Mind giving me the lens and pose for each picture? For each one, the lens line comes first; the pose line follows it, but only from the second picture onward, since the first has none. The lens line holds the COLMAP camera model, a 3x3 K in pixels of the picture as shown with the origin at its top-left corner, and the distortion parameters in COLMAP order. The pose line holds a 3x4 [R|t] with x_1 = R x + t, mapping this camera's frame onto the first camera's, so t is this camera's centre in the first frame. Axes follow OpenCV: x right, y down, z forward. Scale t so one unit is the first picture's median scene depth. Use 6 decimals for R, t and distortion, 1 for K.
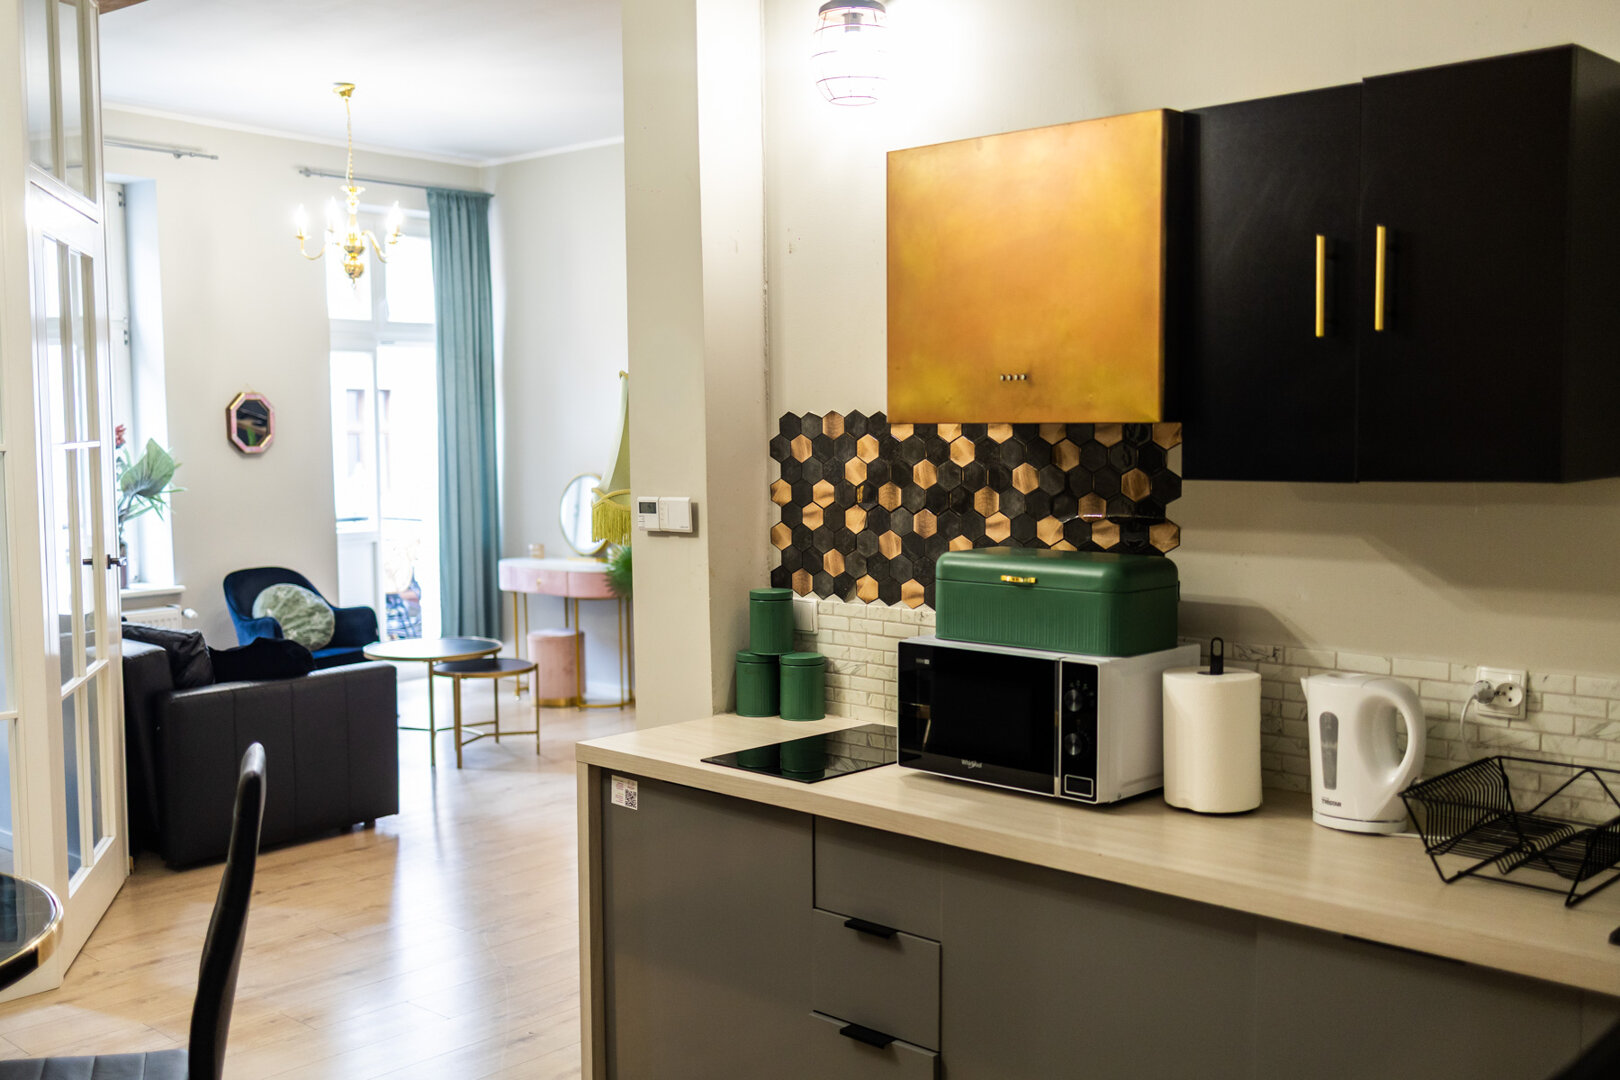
lens RADIAL K [[1604.9, 0, 807.1], [0, 1604.9, 553.5], [0, 0, 1]] dist [0.011003, -0.007214]
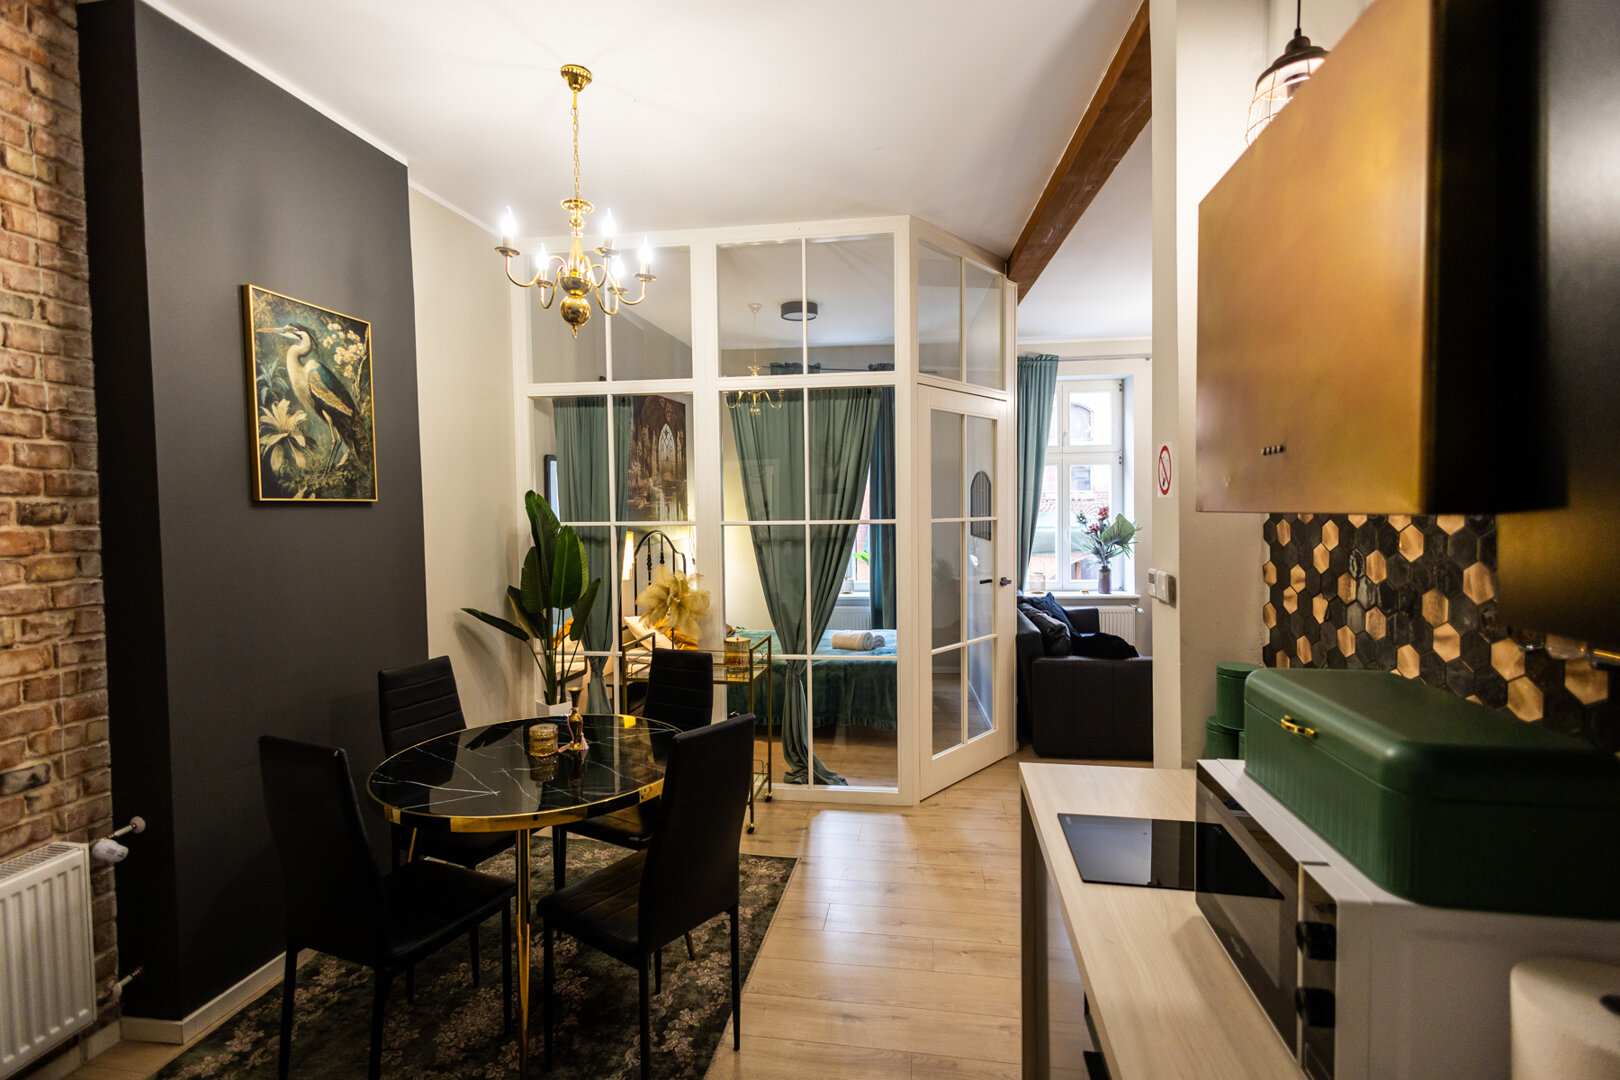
lens RADIAL K [[737.6, 0, 810.0], [0, 737.6, 540.0], [0, 0, 1]] dist [0.000609, -0.000540]
pose [[0.549423, 0.032196, -0.834924, 0.152287], [-0.058622, 0.998280, -0.000082, -0.029451], [0.833485, 0.048990, 0.550366, 0.337133]]
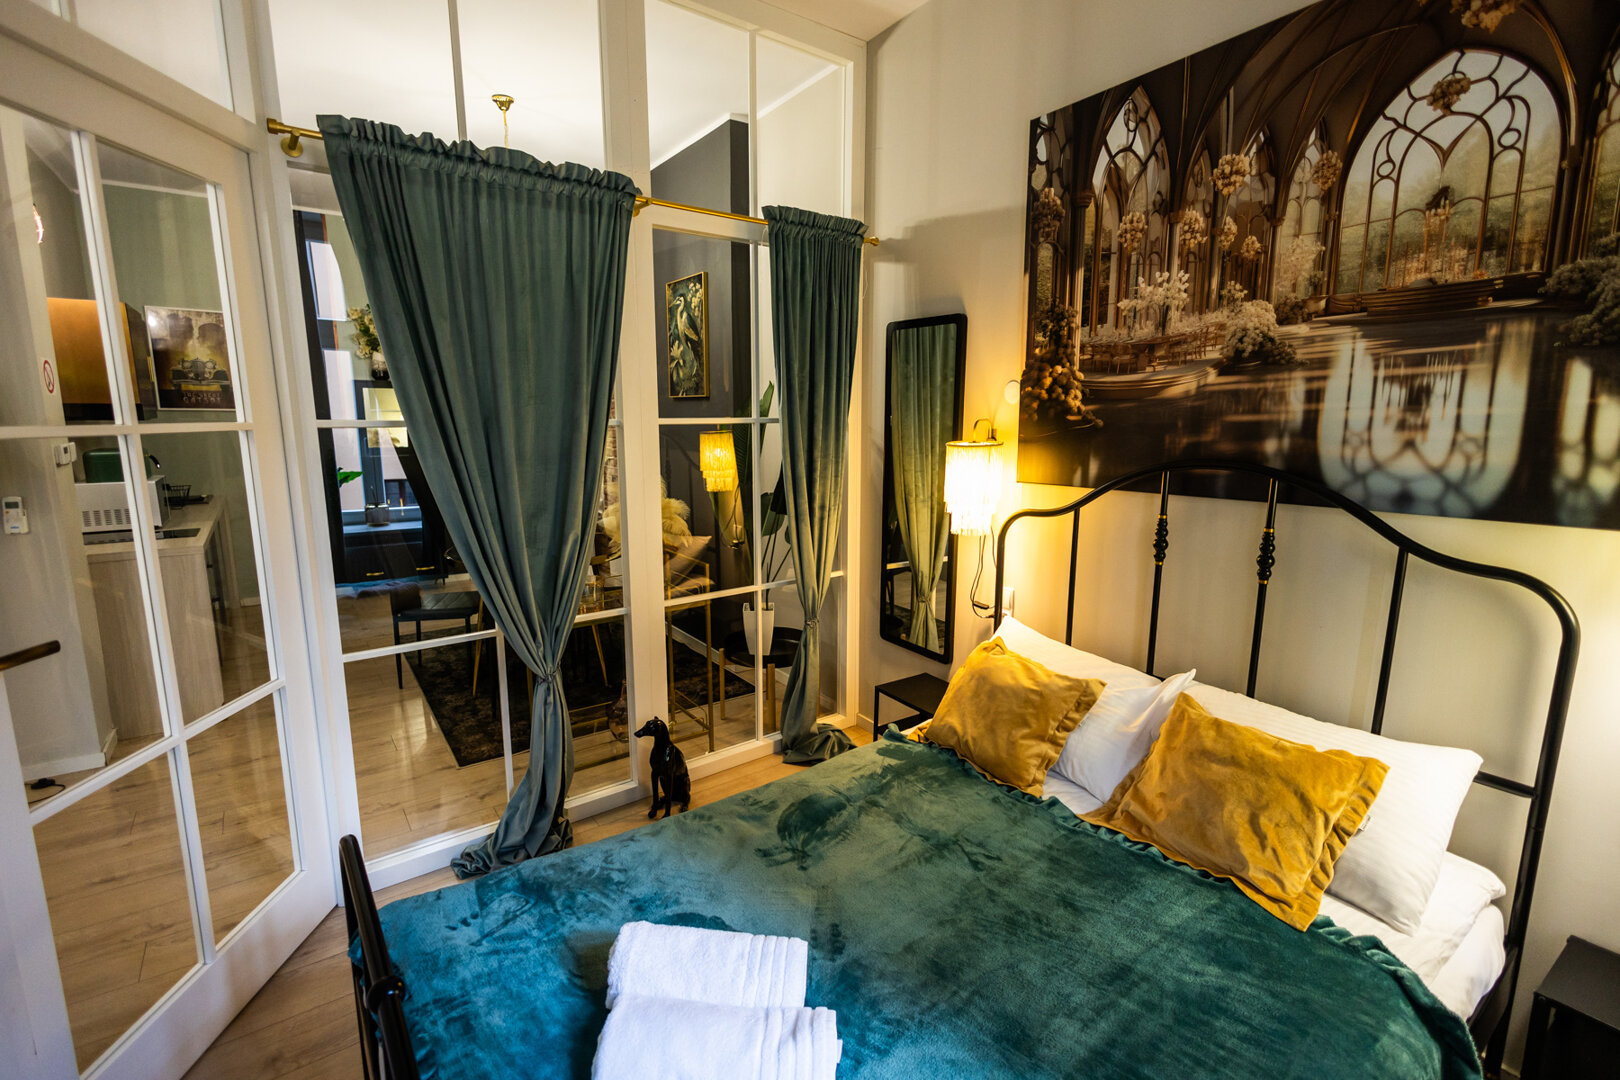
lens RADIAL K [[737.6, 0, 810.0], [0, 737.6, 540.0], [0, 0, 1]] dist [0.000609, -0.000540]
pose [[-0.980829, -0.032109, 0.192207, -0.739954], [0.017924, 0.967285, 0.253059, -0.088702], [-0.194044, 0.251652, -0.948166, 1.141427]]
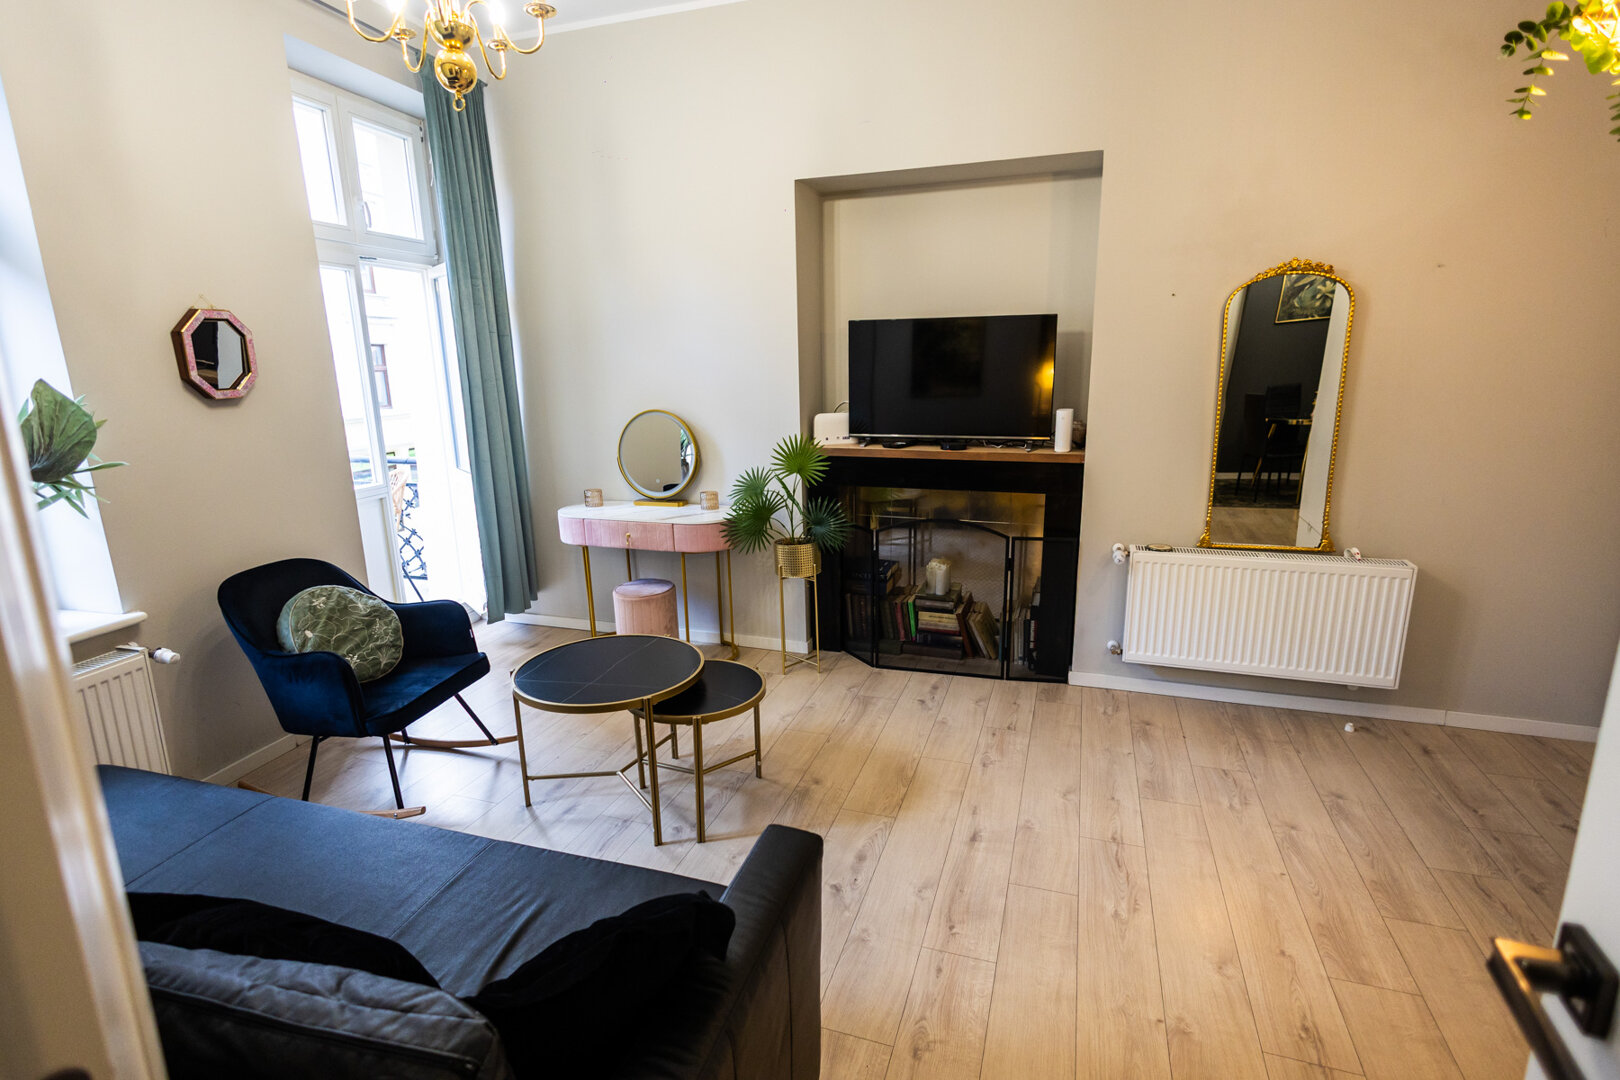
lens RADIAL K [[772.7, 0, 810.0], [0, 772.7, 540.0], [0, 0, 1]] dist [0.001071, 0.000224]
pose [[0.913926, -0.101798, 0.392907, -0.390355], [0.047215, 0.988130, 0.146186, -0.060948], [-0.403125, -0.115052, 0.907884, 0.913387]]
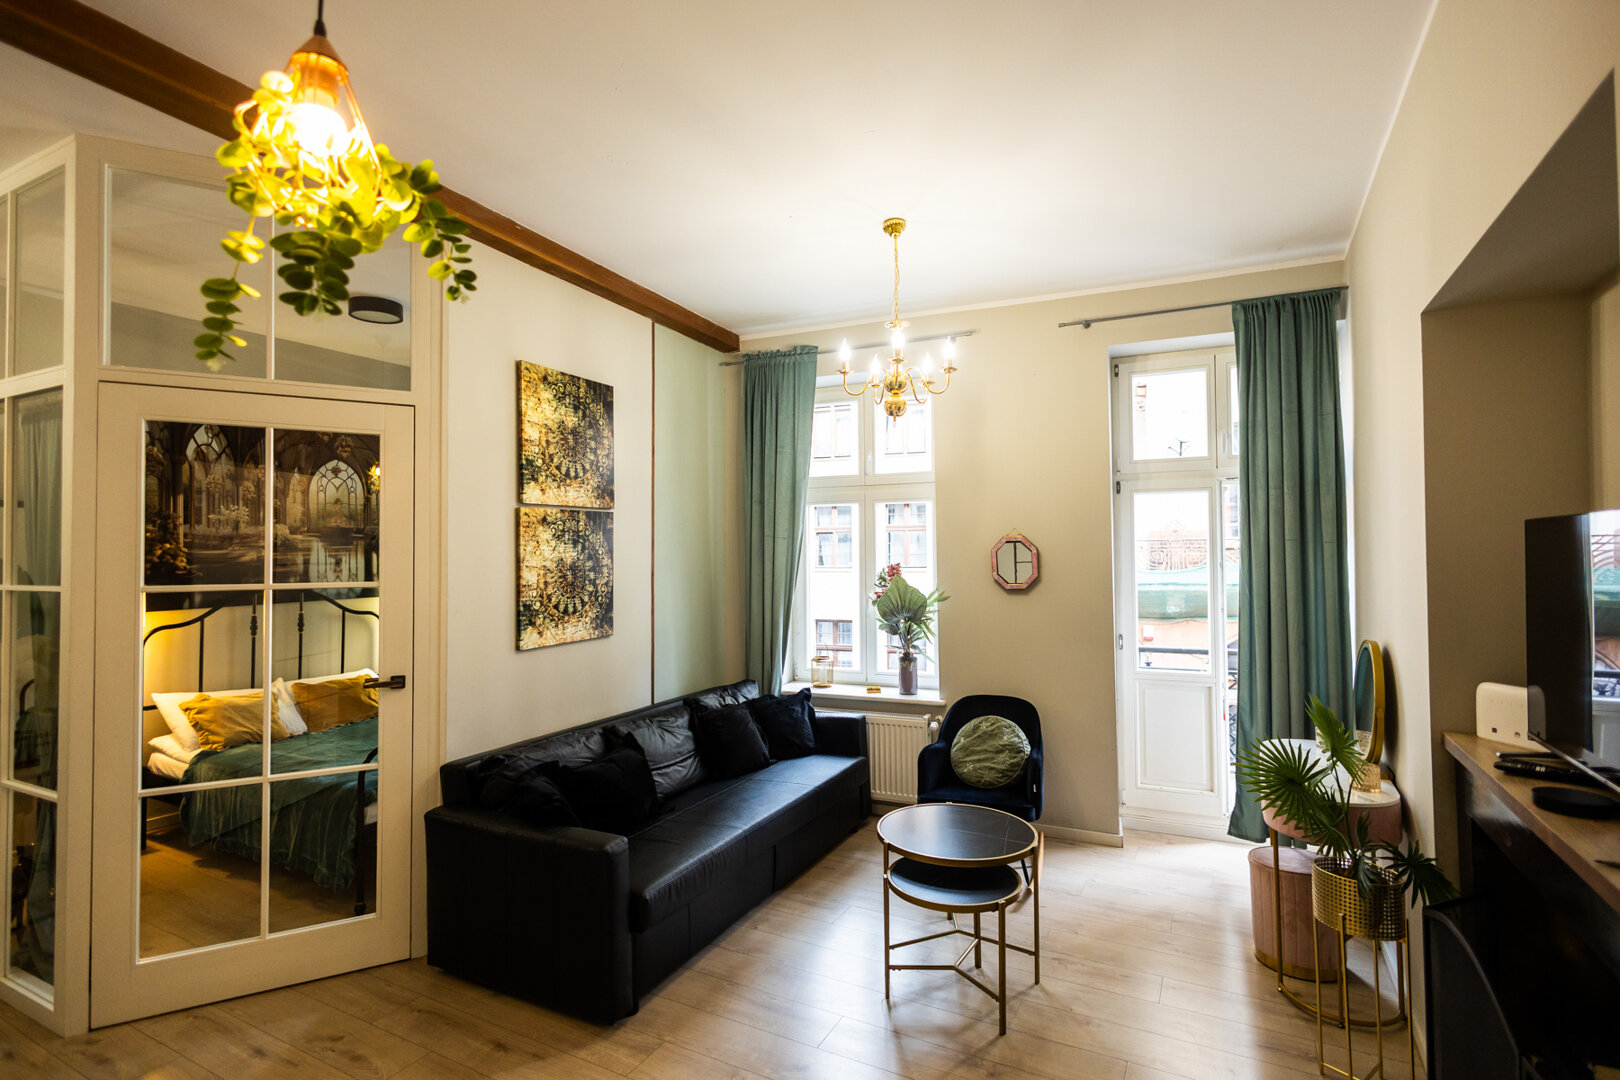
lens RADIAL K [[765.1, 0, 817.1], [0, 765.1, 542.2], [0, 0, 1]] dist [0.002536, 0.001042]
pose [[0.254819, -0.015846, -0.966859, 0.197600], [-0.077352, 0.996328, -0.036716, -0.100799], [0.963890, 0.084145, 0.252658, 1.131081]]
